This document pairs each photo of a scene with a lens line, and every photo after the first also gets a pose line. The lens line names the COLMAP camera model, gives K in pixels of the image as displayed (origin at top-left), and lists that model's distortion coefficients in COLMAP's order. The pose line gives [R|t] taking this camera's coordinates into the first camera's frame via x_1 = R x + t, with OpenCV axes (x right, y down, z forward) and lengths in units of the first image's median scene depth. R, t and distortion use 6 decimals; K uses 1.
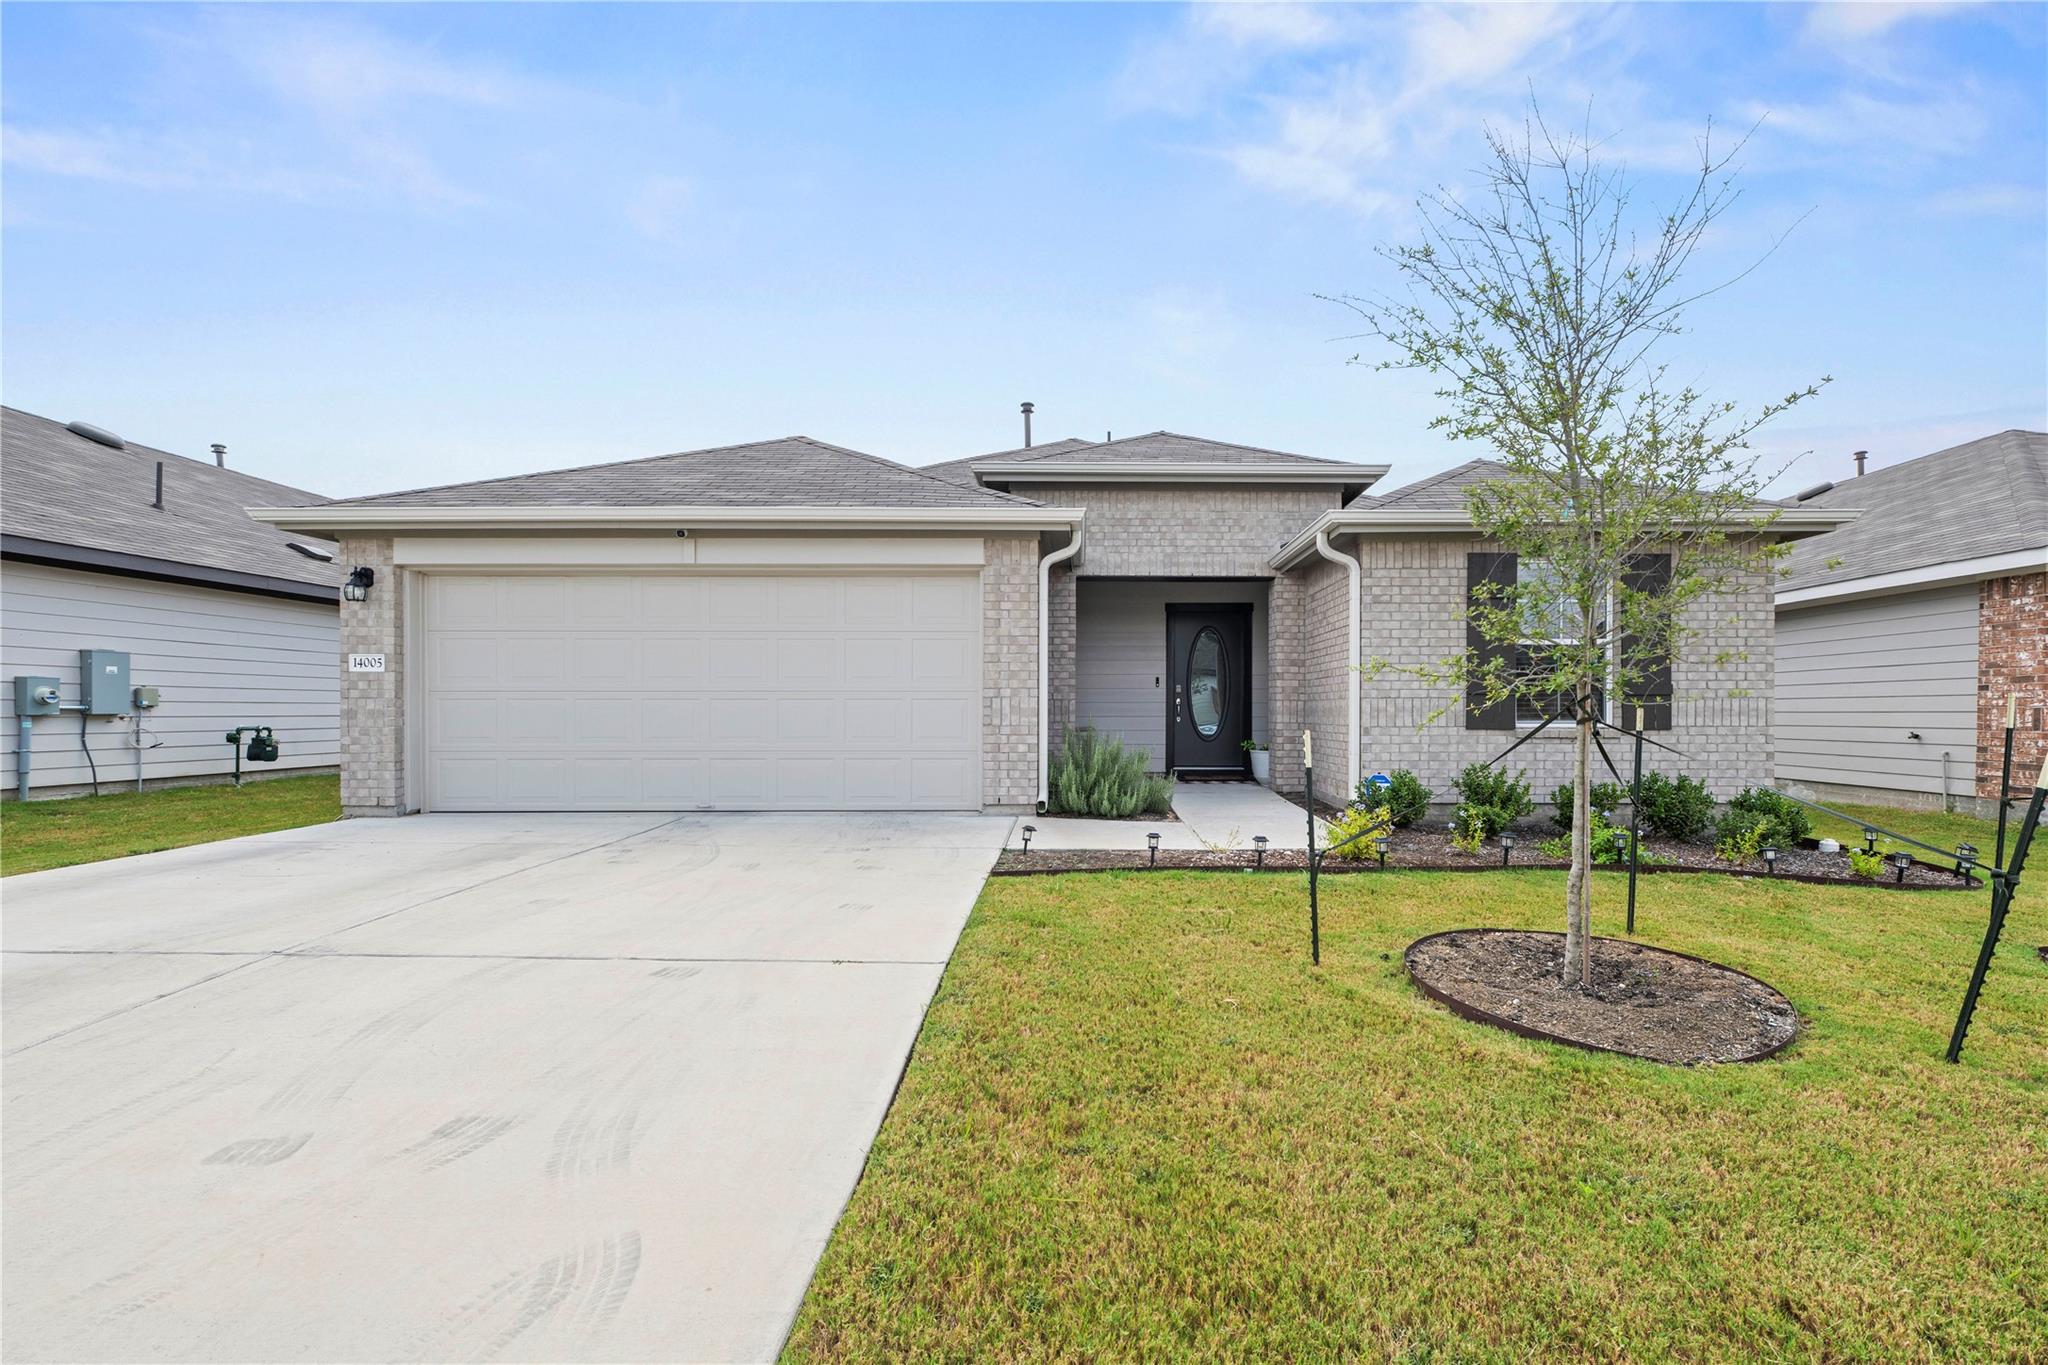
lens RADIAL K [[848.4, 0, 1035.3], [0, 848.4, 710.7], [0, 0, 1]] dist [-0.000051, -0.000093]
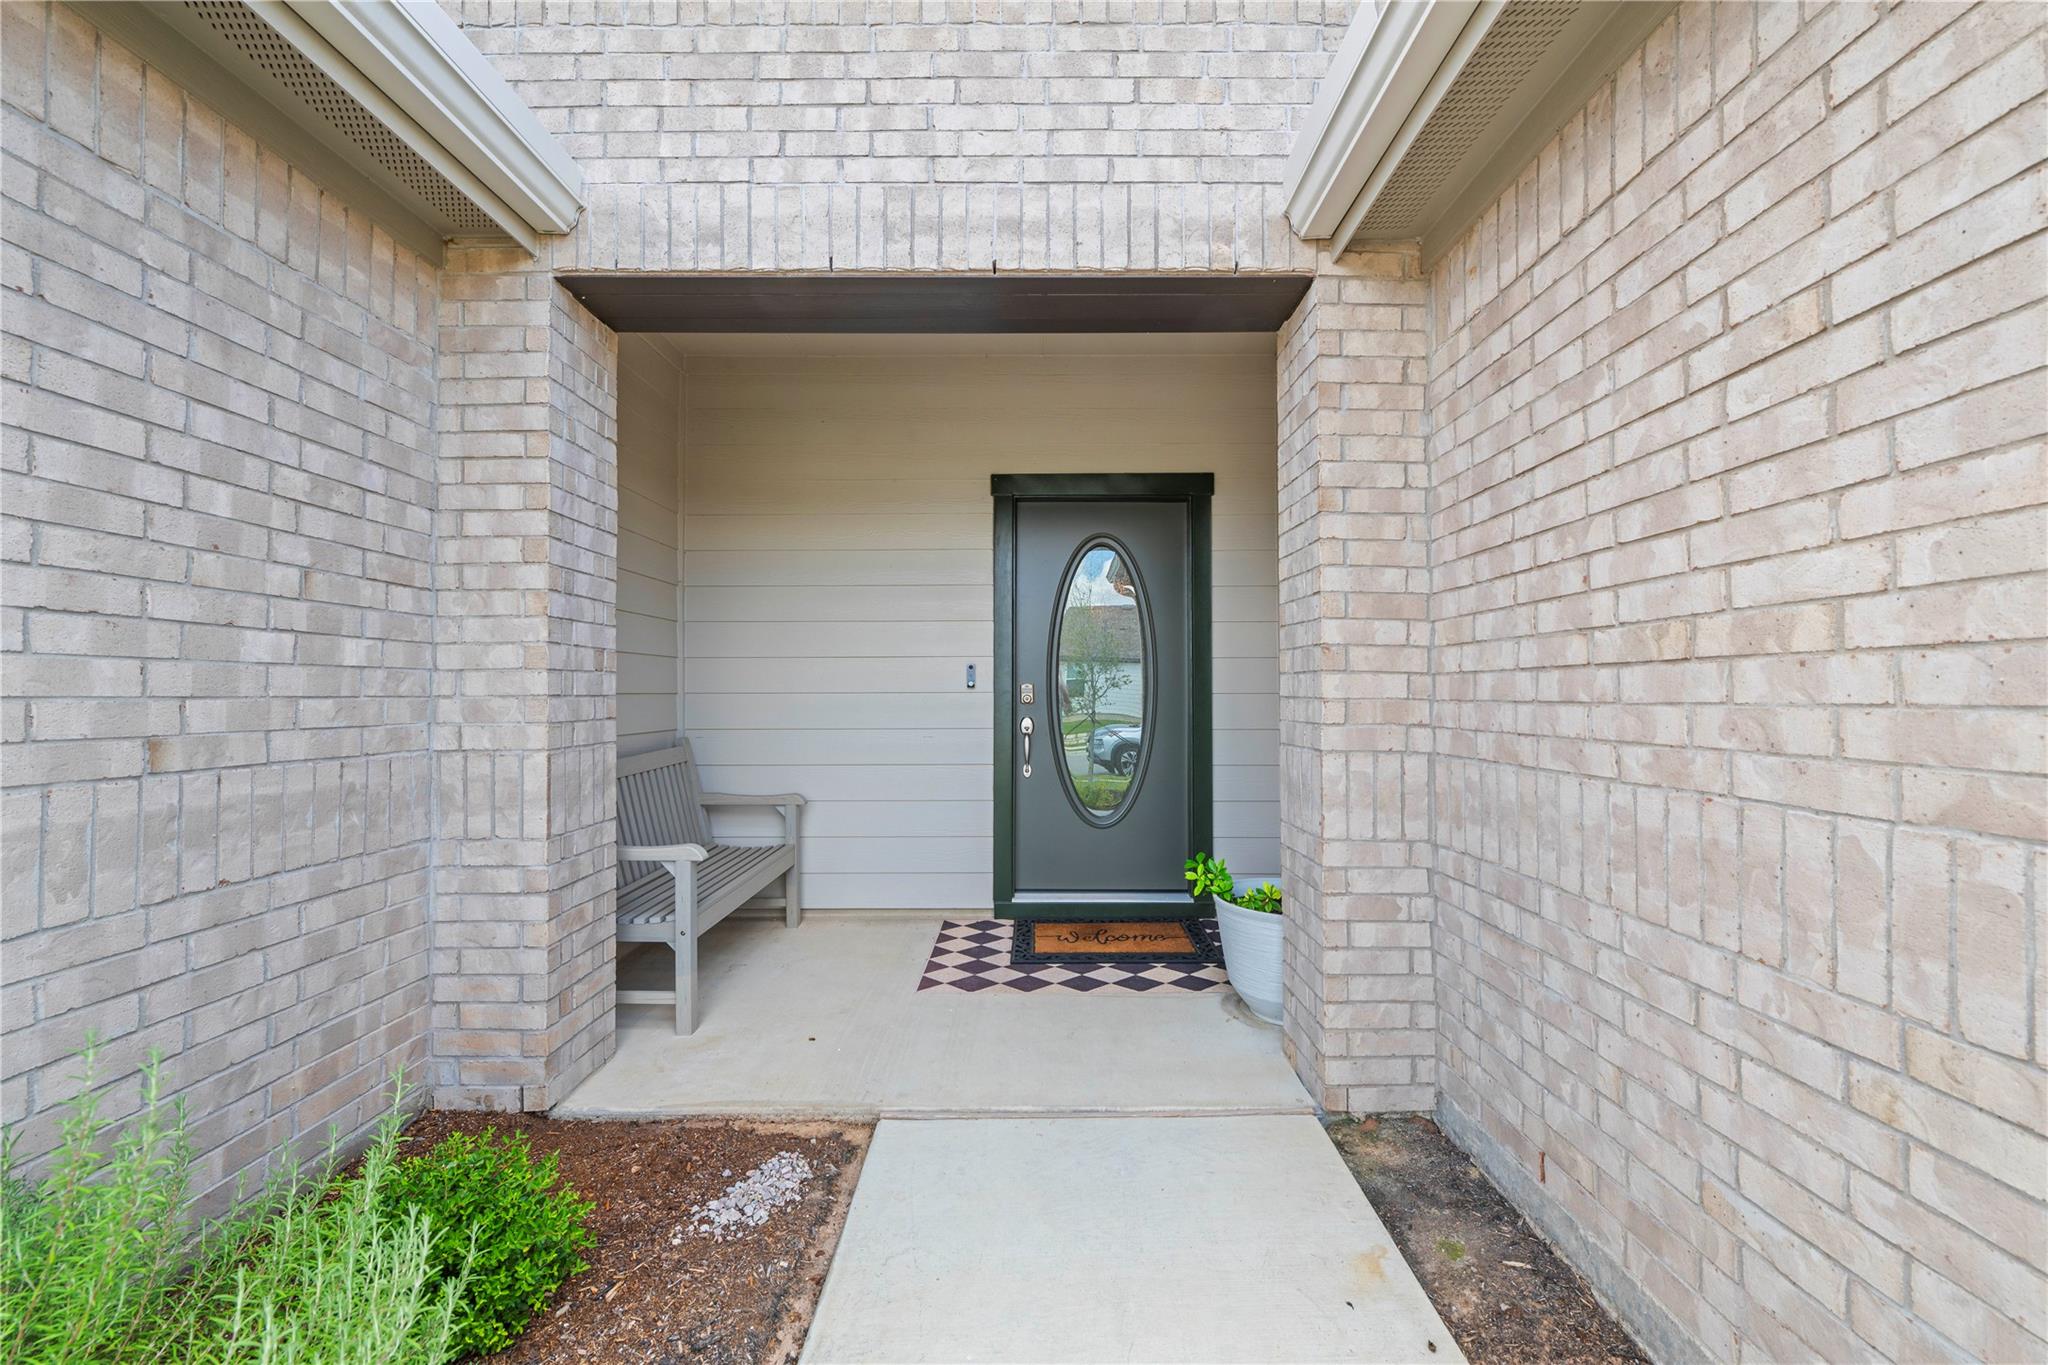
lens RADIAL K [[786.8, 0, 1024.0], [0, 786.8, 682.5], [0, 0, 1]] dist [0.000108, 0.000017]
pose [[0.999318, -0.002739, 0.036817, 0.222395], [0.003372, 0.999847, -0.017168, -0.035437], [-0.036764, 0.017280, 0.999175, 0.917626]]
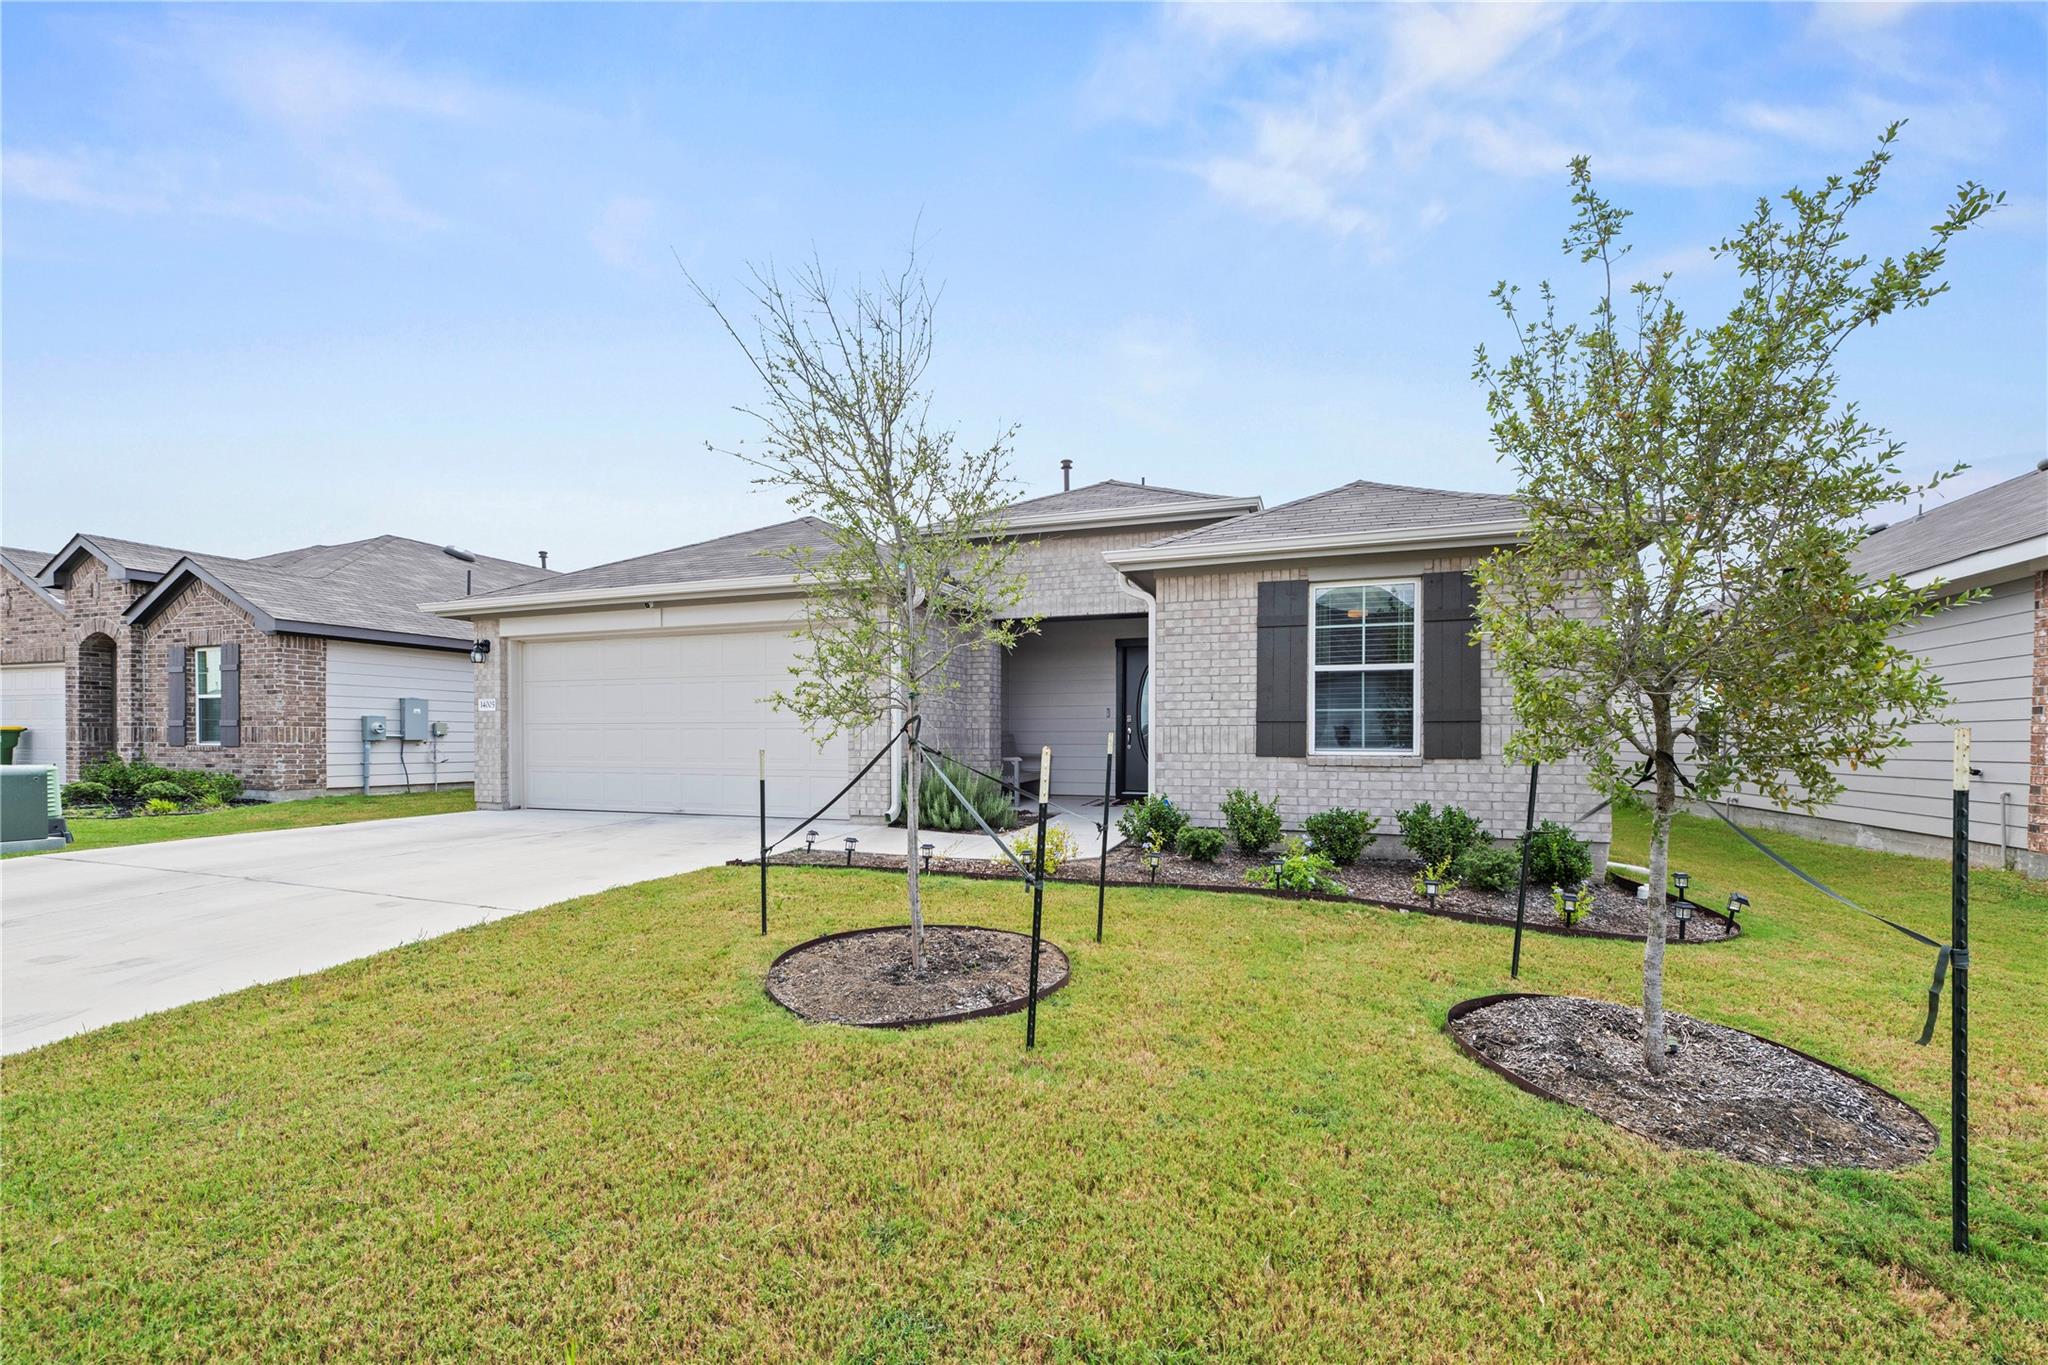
lens RADIAL K [[792.4, 0, 1001.5], [0, 792.4, 742.3], [0, 0, 1]] dist [-0.000966, -0.000103]
pose [[0.943442, 0.003023, -0.331523, 0.503314], [-0.002632, 0.999995, 0.001629, 0.004072], [0.331527, -0.000664, 0.943446, 0.004298]]
